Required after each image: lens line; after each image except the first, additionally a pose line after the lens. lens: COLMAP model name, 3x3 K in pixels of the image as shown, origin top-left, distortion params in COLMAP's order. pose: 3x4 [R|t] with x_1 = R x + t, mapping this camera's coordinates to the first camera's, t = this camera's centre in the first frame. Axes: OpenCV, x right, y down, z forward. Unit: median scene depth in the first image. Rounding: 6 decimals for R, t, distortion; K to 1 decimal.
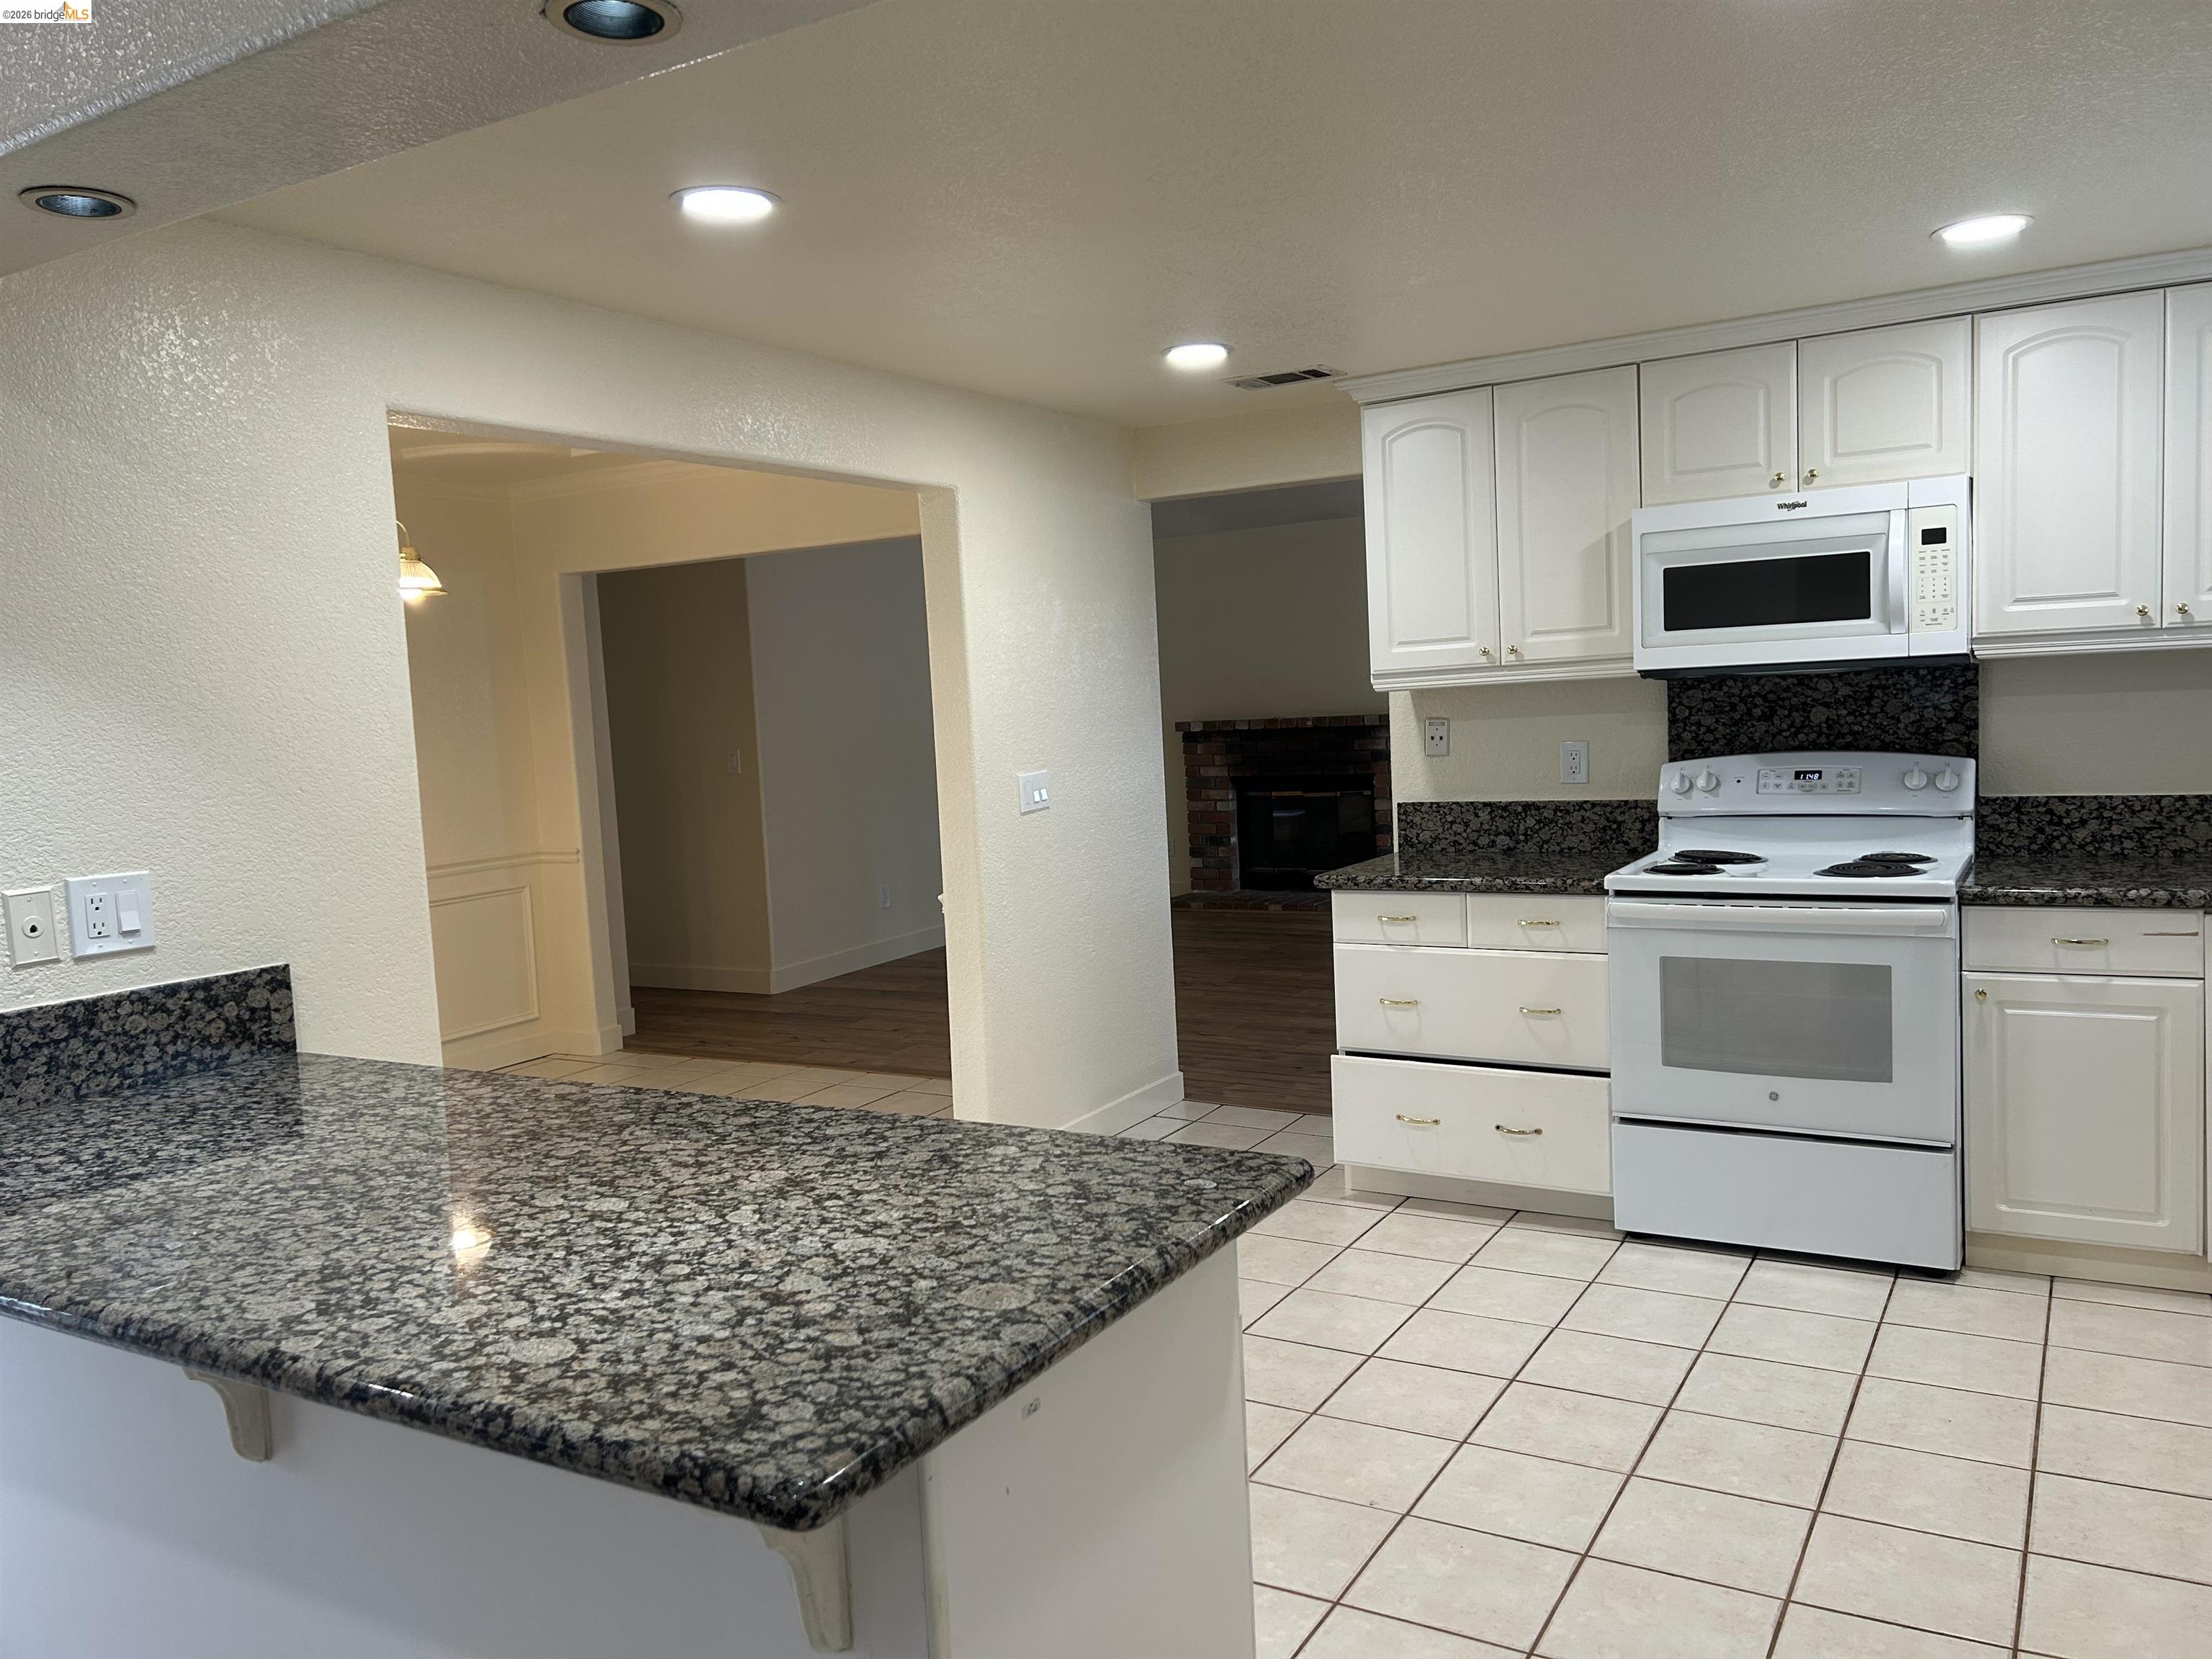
lens RADIAL K [[1658.1, 0, 1106.0], [0, 1658.1, 829.5], [0, 0, 1]] dist [0.079034, -0.097778]
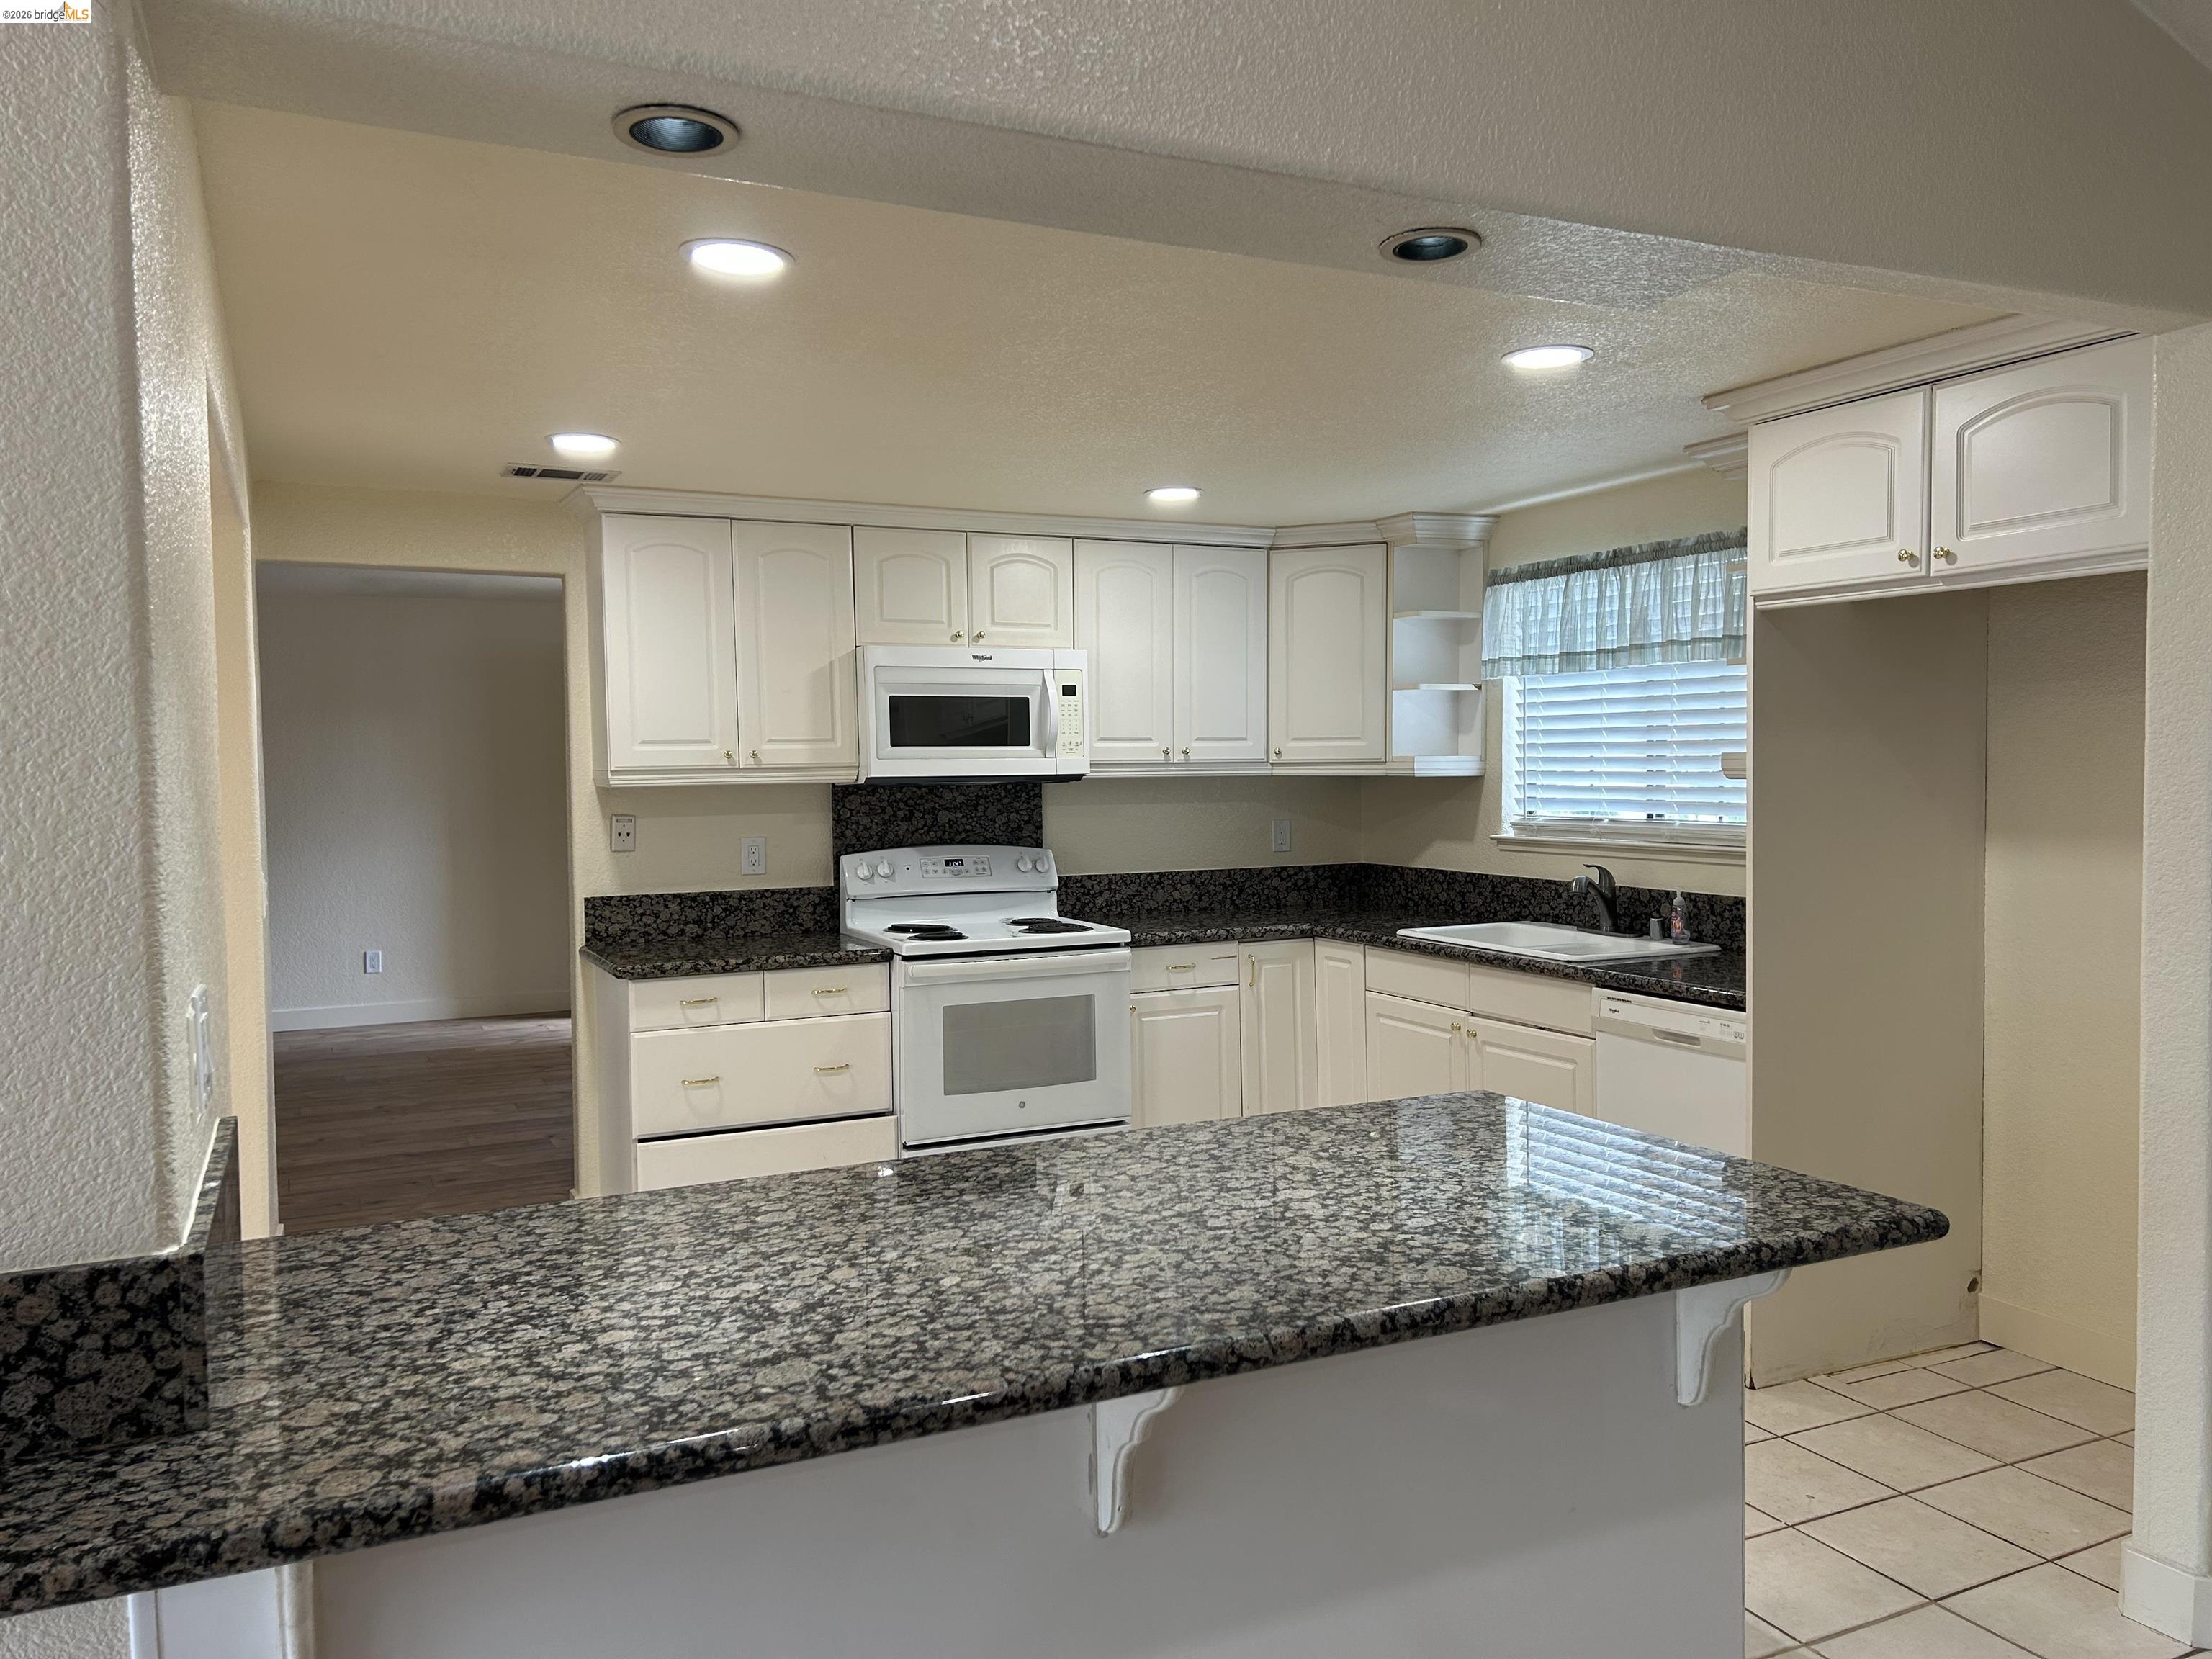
lens RADIAL K [[1653.8, 0, 1106.0], [0, 1653.8, 829.5], [0, 0, 1]] dist [0.142368, -0.000579]
pose [[0.545885, 0.010414, 0.837796, -0.603513], [0.052484, 0.997534, -0.046596, 0.007925], [-0.836215, 0.069407, 0.543992, 0.206223]]
